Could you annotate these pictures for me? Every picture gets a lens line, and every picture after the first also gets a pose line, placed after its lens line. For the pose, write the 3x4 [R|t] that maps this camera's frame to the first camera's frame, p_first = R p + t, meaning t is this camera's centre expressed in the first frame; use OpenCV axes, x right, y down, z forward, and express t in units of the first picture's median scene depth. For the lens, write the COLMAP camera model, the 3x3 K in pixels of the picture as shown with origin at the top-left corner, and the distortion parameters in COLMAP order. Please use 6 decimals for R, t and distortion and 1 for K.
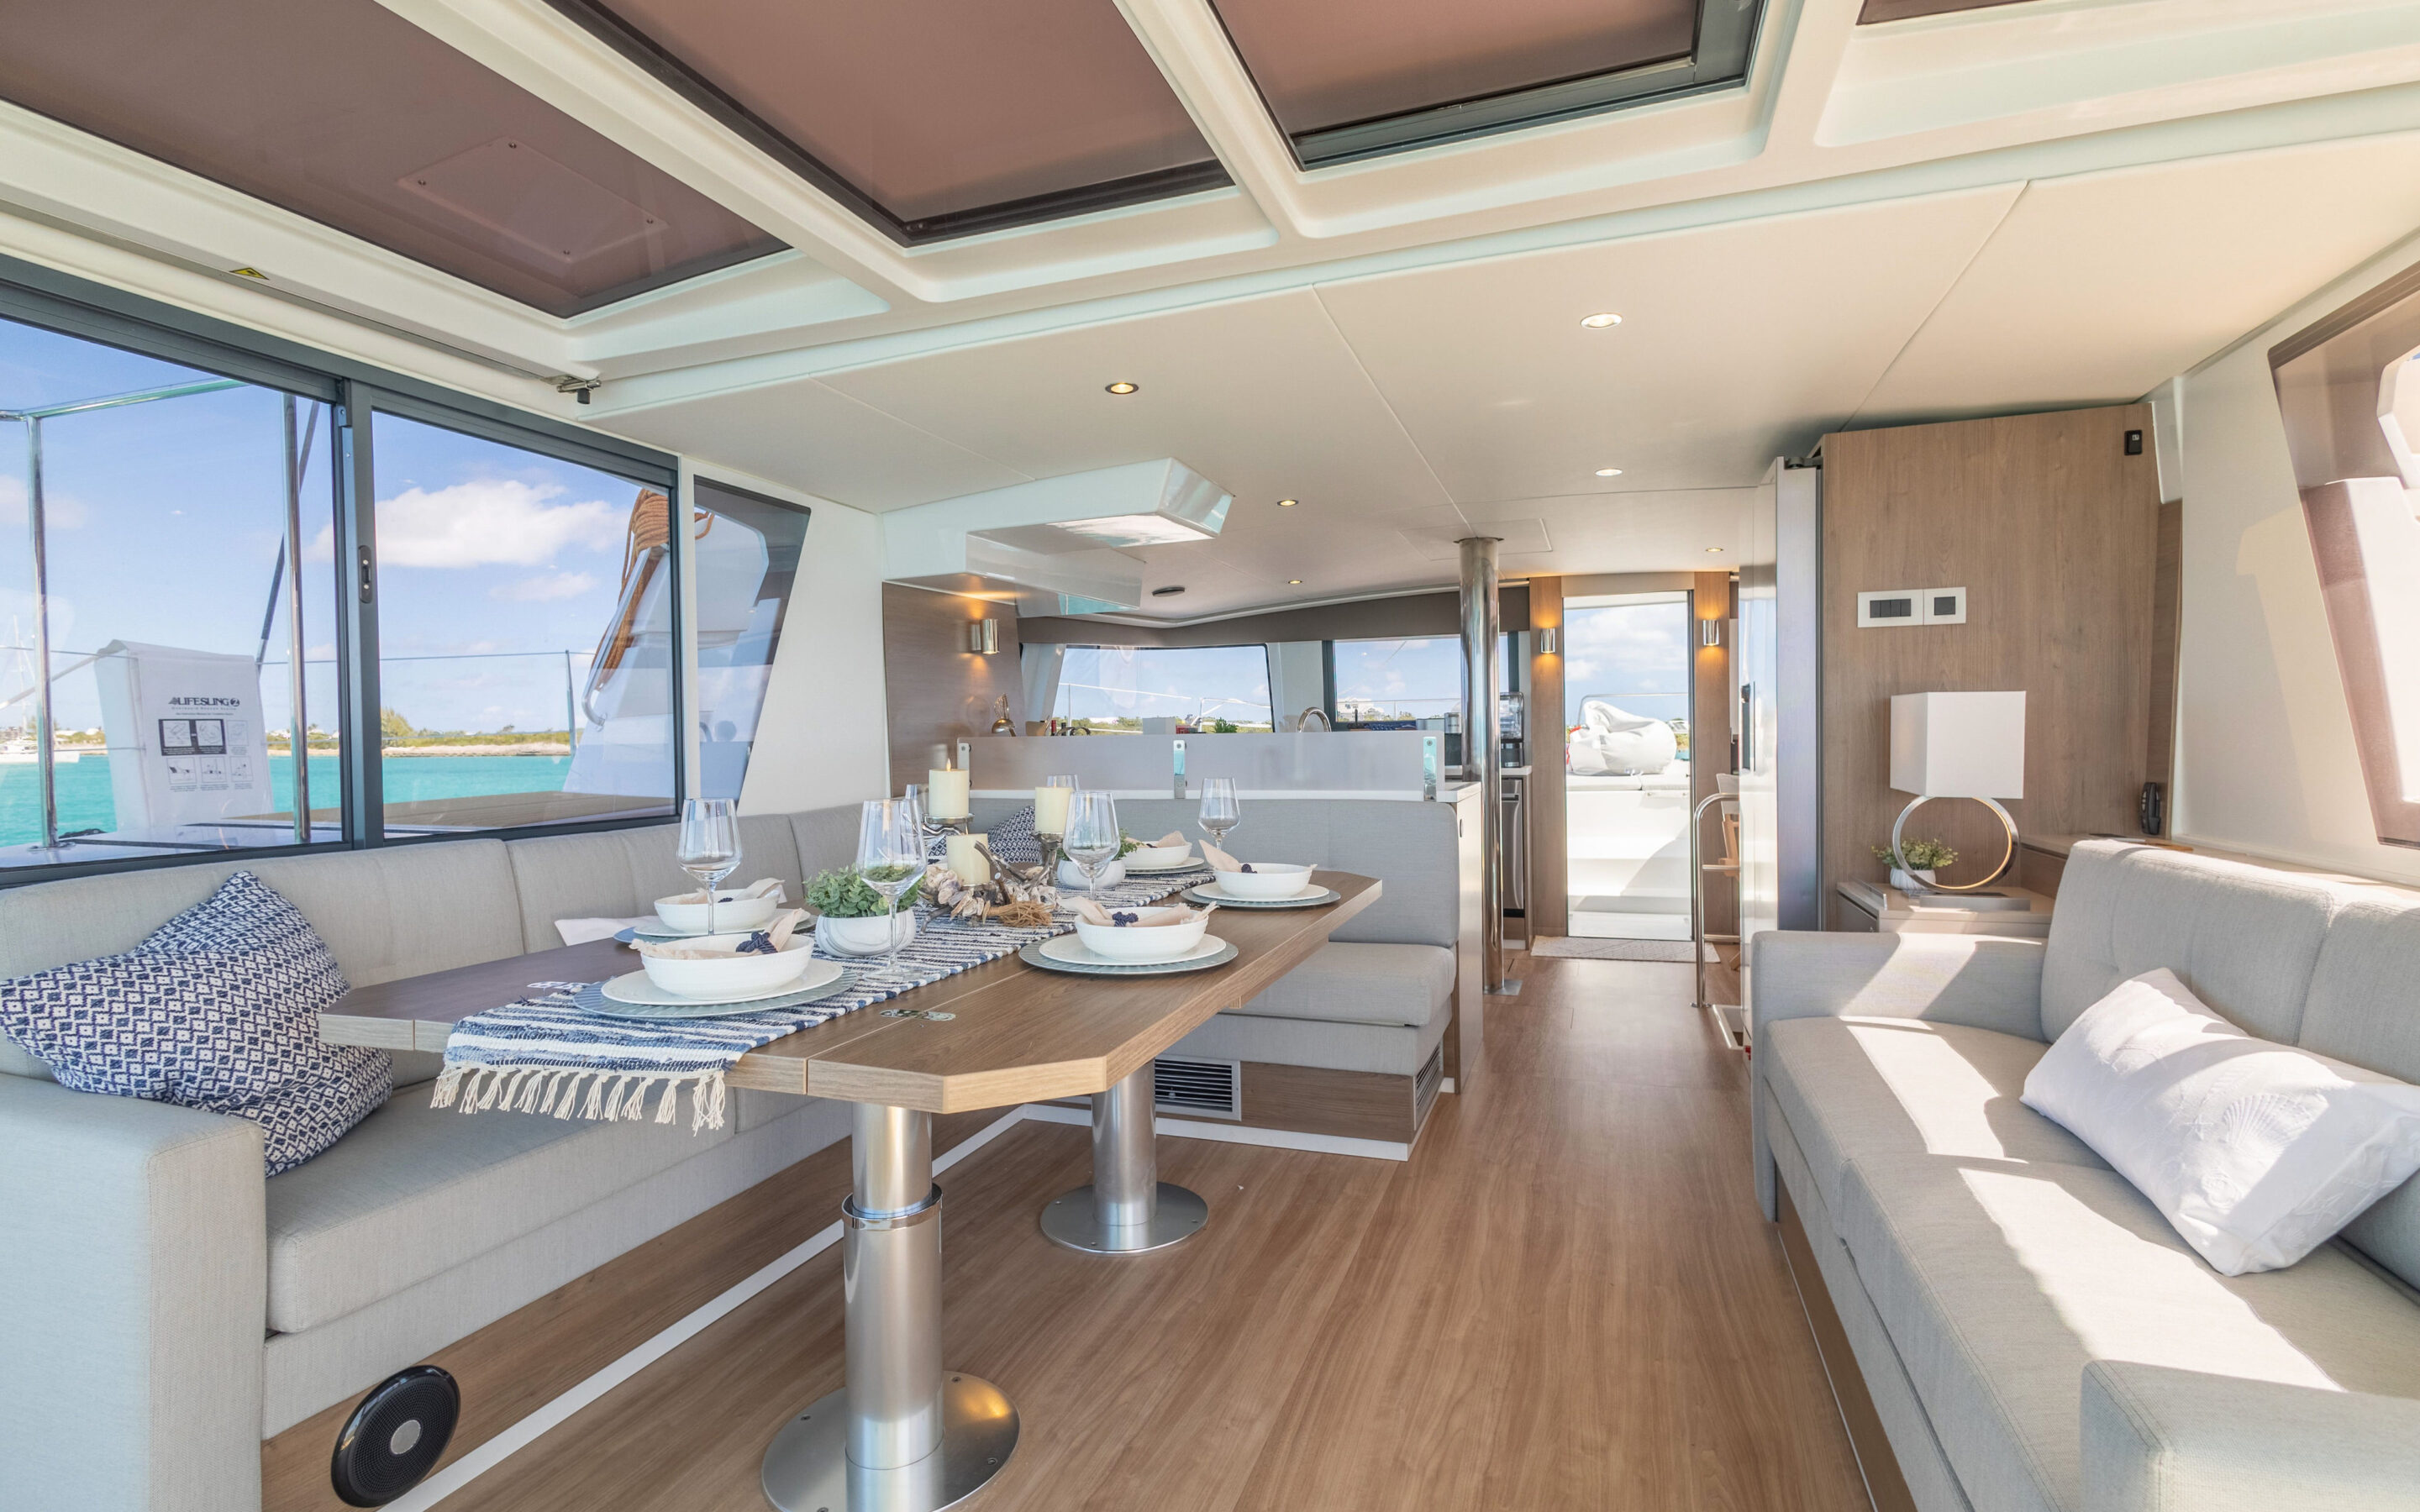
lens RADIAL K [[1124.0, 0, 1210.0], [0, 1124.0, 756.0], [0, 0, 1]] dist [0.008757, -0.001180]
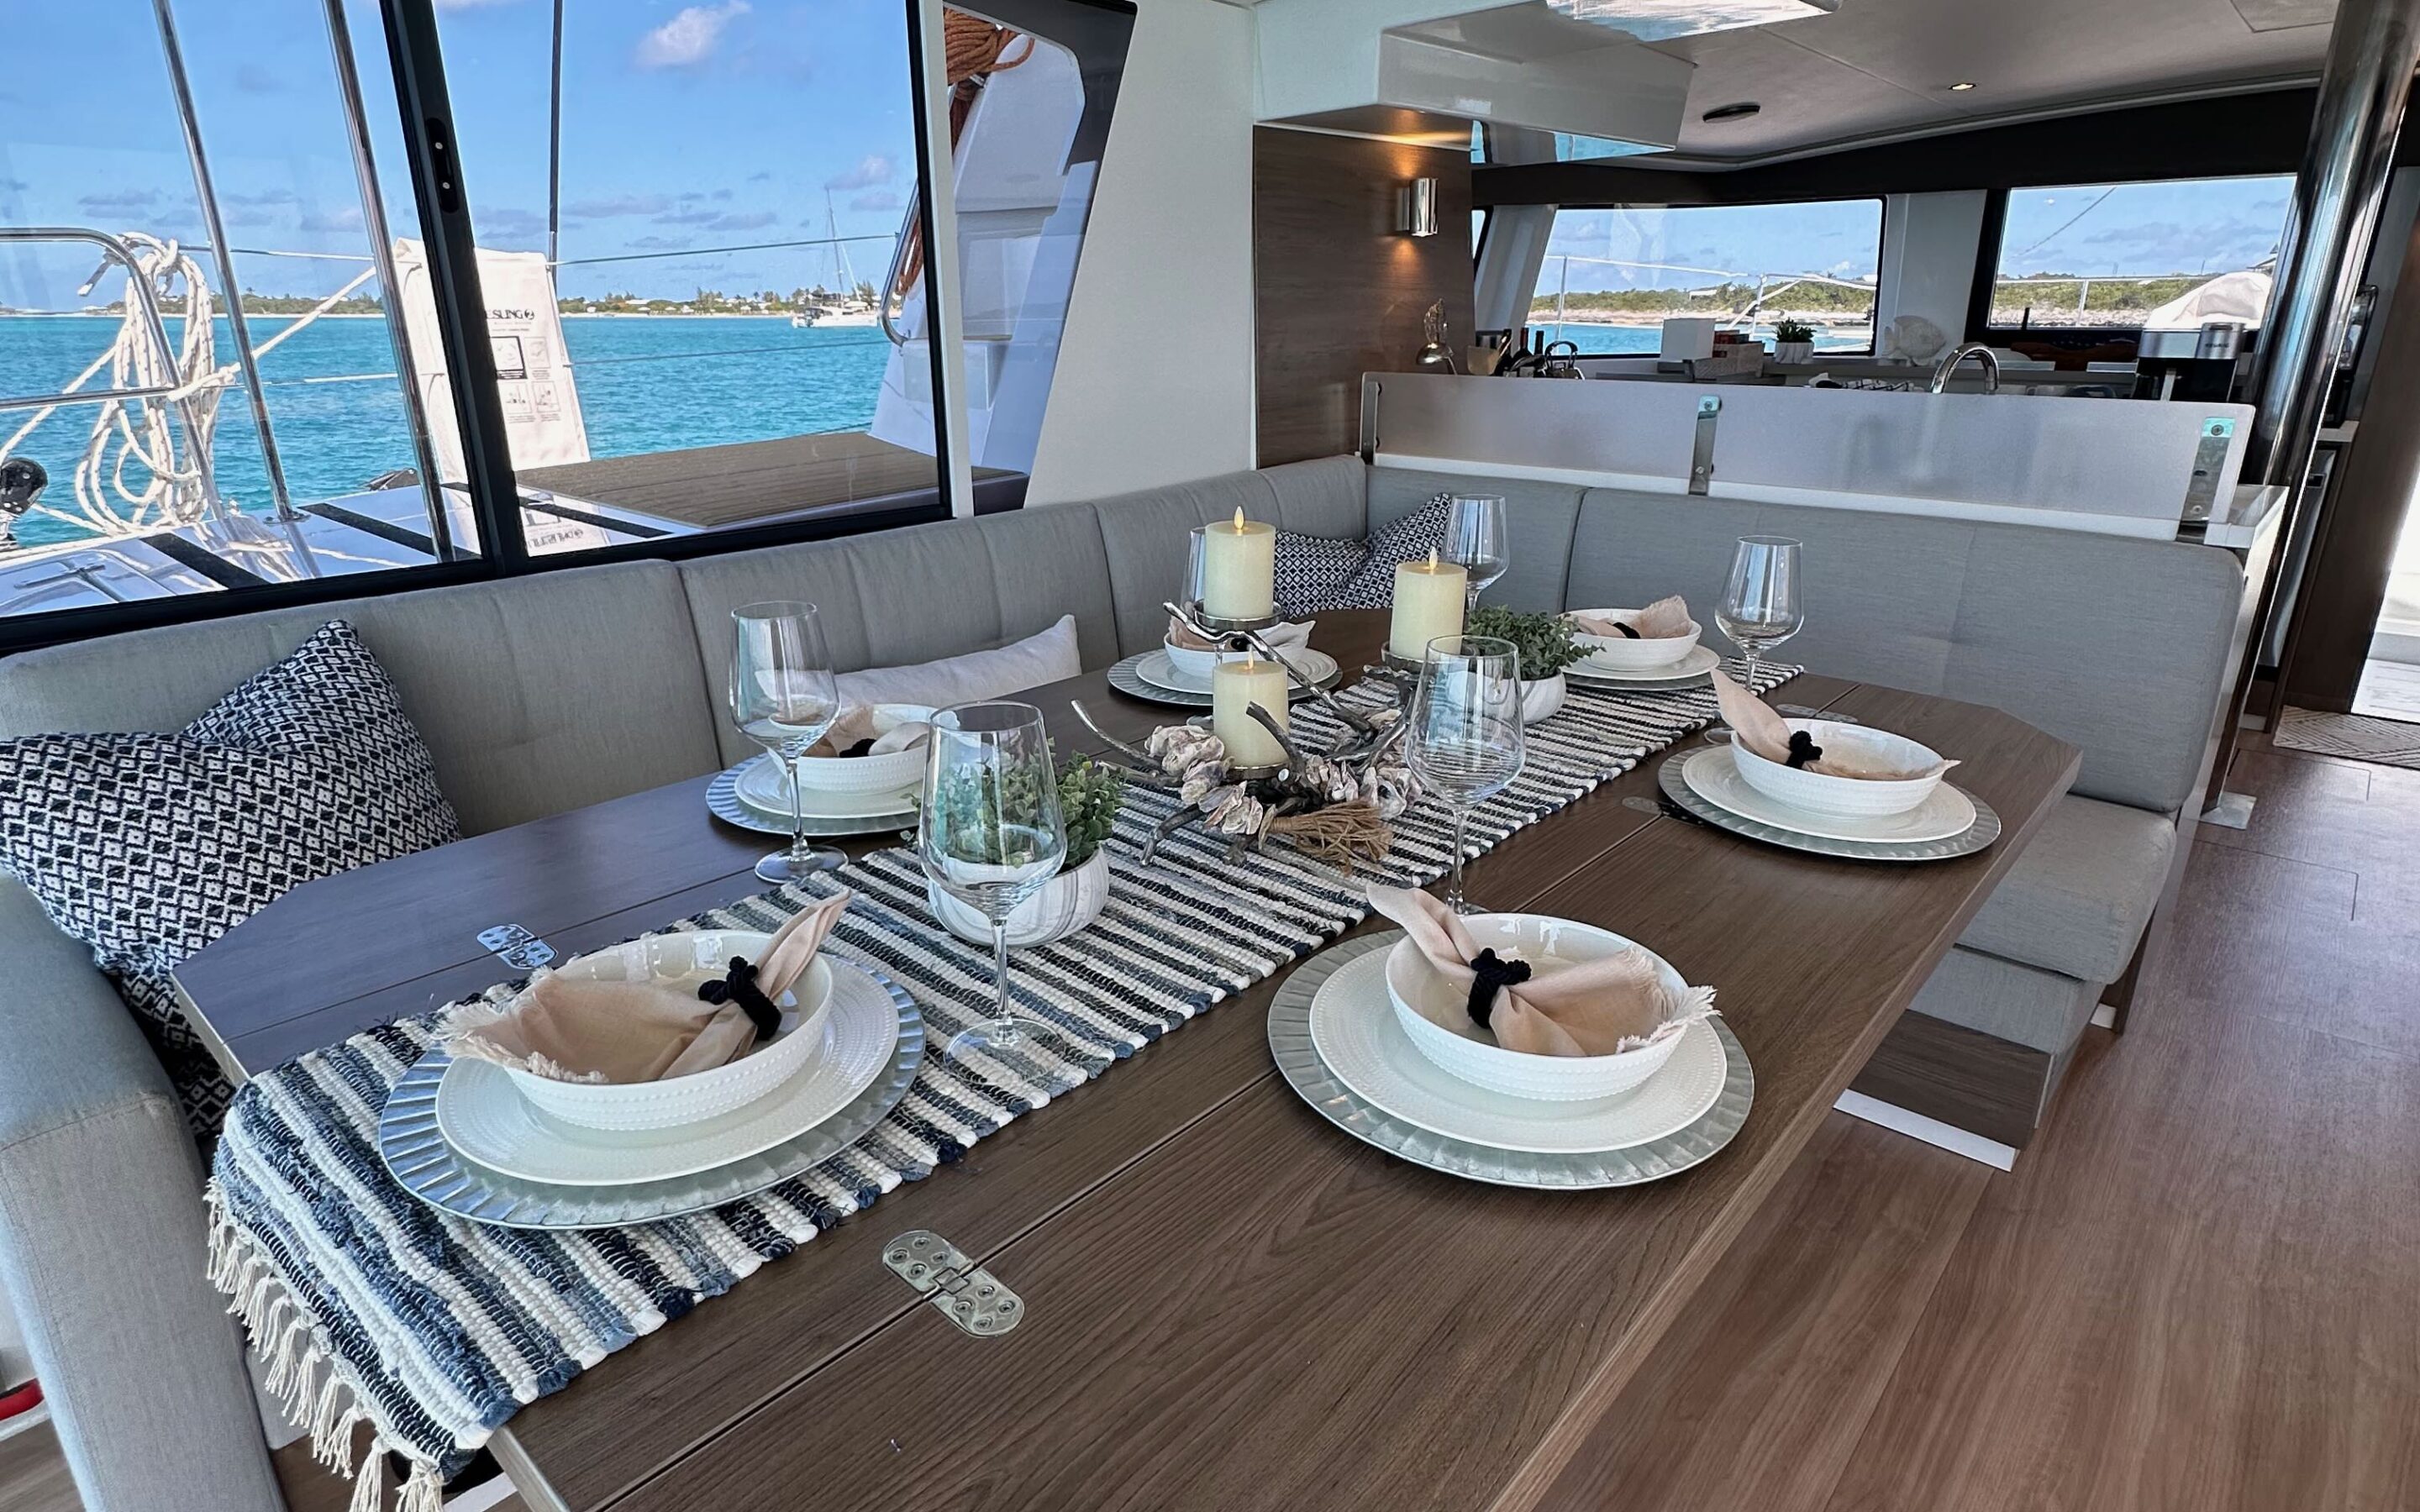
lens RADIAL K [[1283.0, 0, 1210.0], [0, 1283.0, 756.0], [0, 0, 1]] dist [-0.004178, 0.000729]
pose [[0.925136, 0.136092, -0.354405, -0.005342], [-0.016125, 0.946782, 0.321471, -0.051098], [0.379294, -0.291690, 0.878096, 0.254676]]
